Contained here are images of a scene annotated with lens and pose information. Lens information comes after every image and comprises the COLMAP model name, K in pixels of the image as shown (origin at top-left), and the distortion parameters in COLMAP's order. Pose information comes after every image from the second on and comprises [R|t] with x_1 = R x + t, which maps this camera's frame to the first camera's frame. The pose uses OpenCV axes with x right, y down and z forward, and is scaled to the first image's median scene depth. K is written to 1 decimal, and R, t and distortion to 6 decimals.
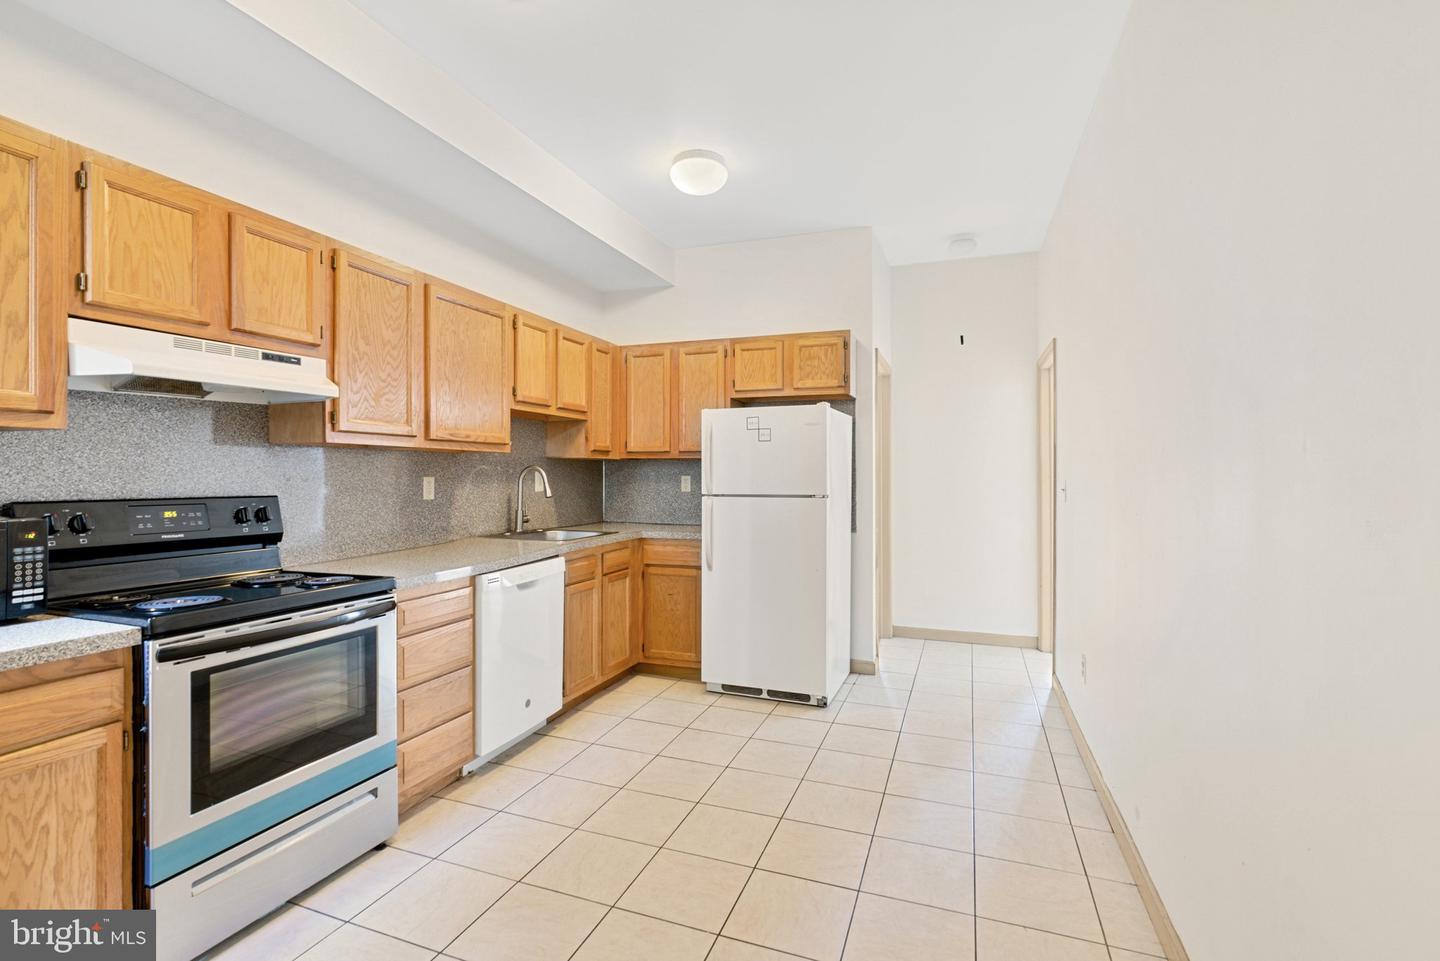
lens RADIAL K [[672.6, 0, 716.1], [0, 672.6, 479.9], [0, 0, 1]] dist [-0.004169, 0.000097]
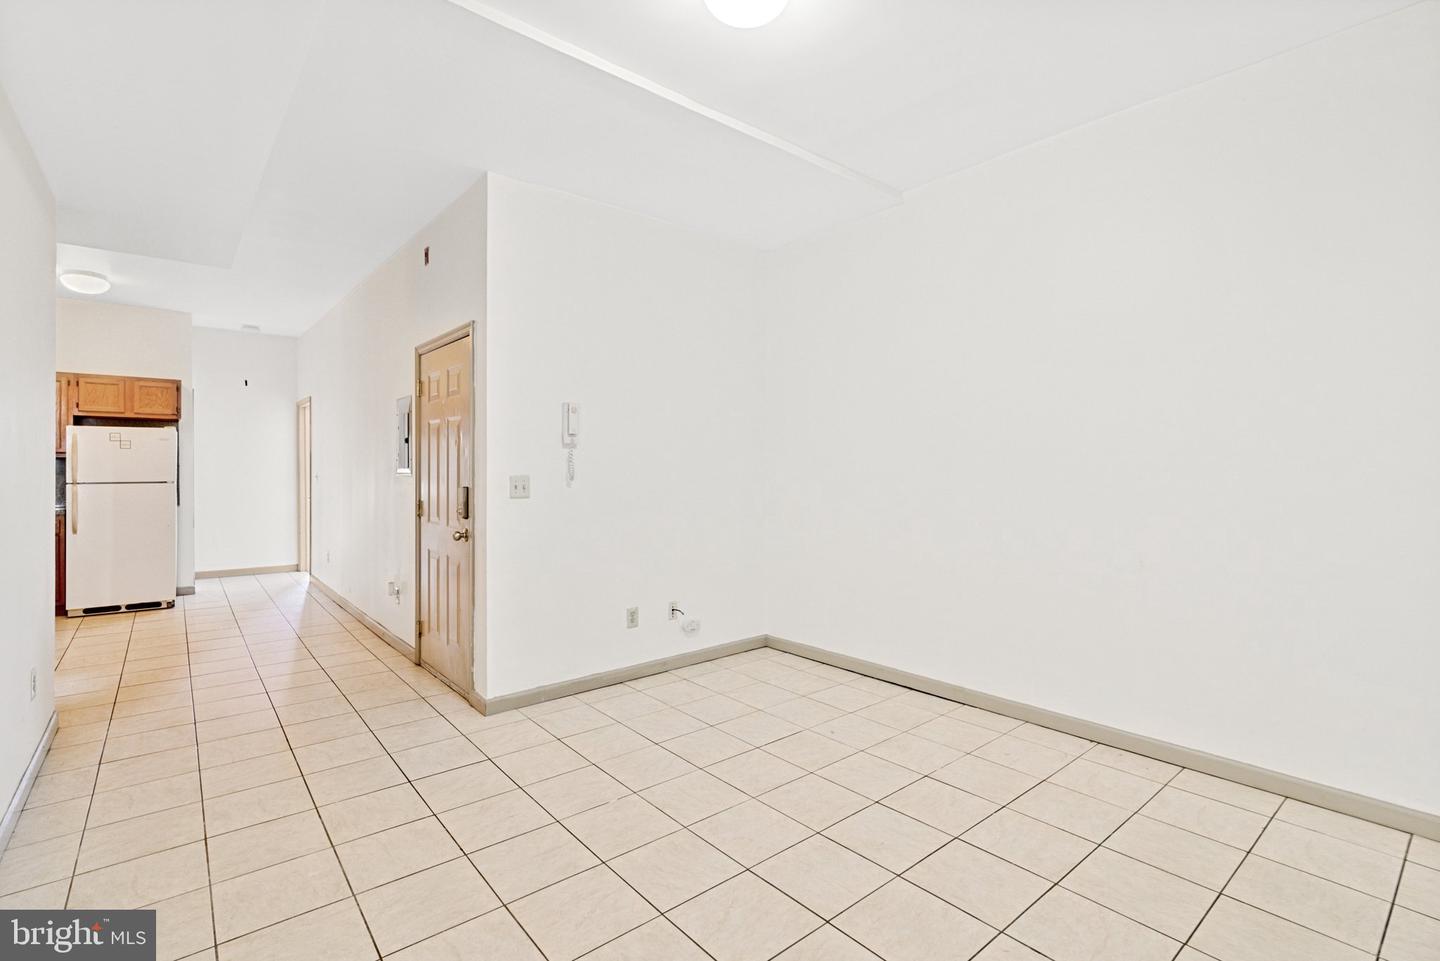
lens RADIAL K [[672.6, 0, 719.8], [0, 672.6, 477.9], [0, 0, 1]] dist [-0.004169, 0.000097]
pose [[0.501160, -0.009113, 0.865307, -0.539617], [-0.003221, 0.999918, 0.012397, -0.010863], [-0.865349, -0.009000, 0.501089, -0.919737]]
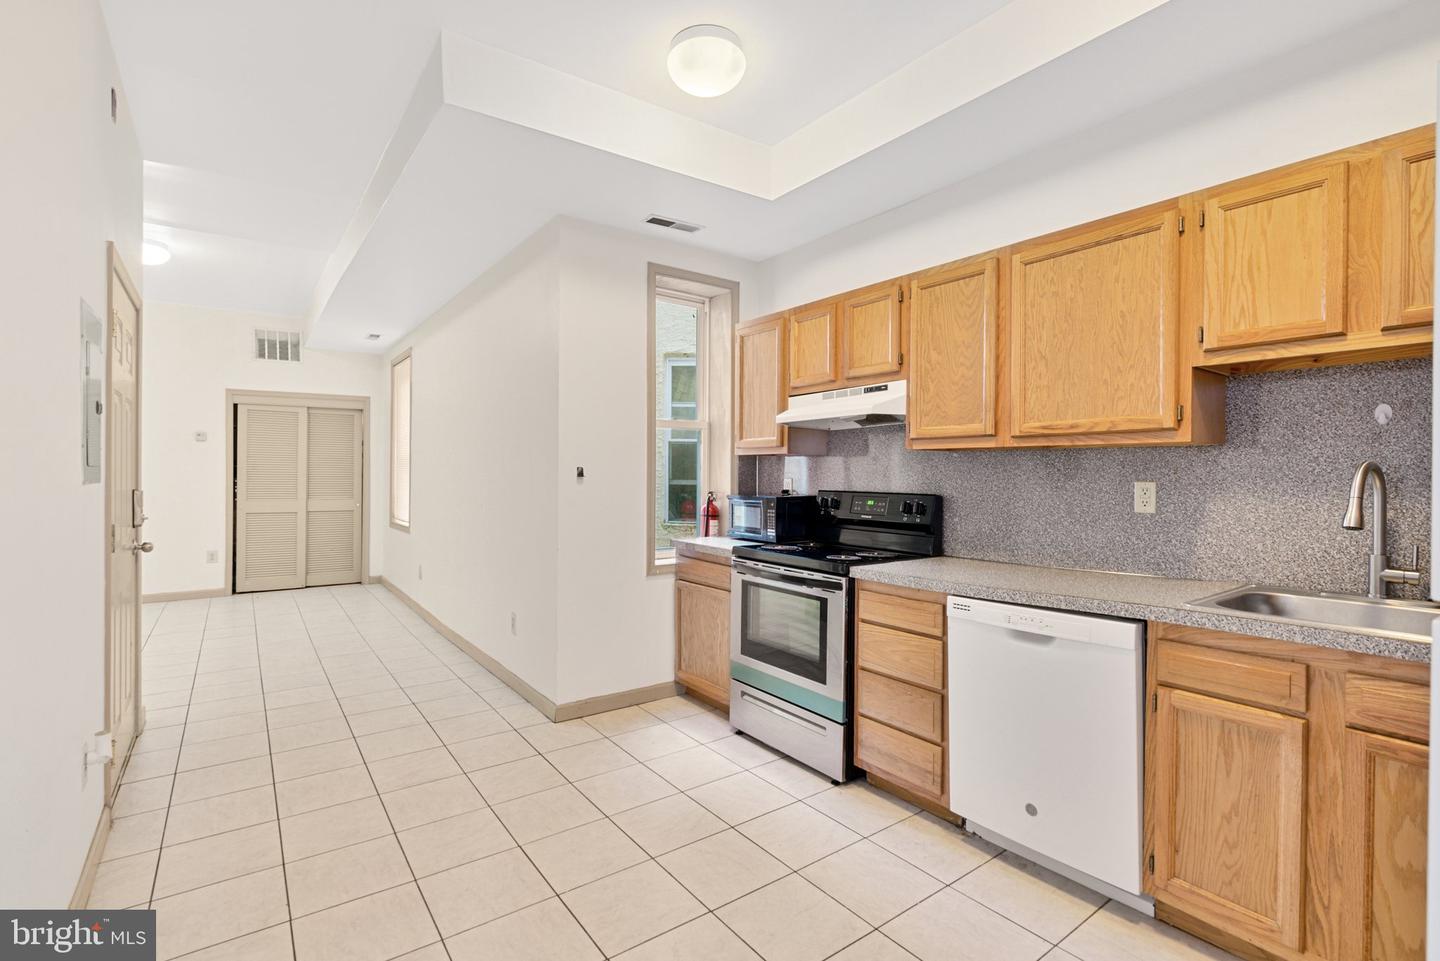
lens RADIAL K [[672.6, 0, 704.0], [0, 672.6, 474.3], [0, 0, 1]] dist [-0.004169, 0.000097]
pose [[-0.564259, 0.004514, -0.825585, 0.538098], [-0.005450, 0.999943, 0.009192, -0.020032], [0.825580, 0.009686, -0.564203, 1.247764]]
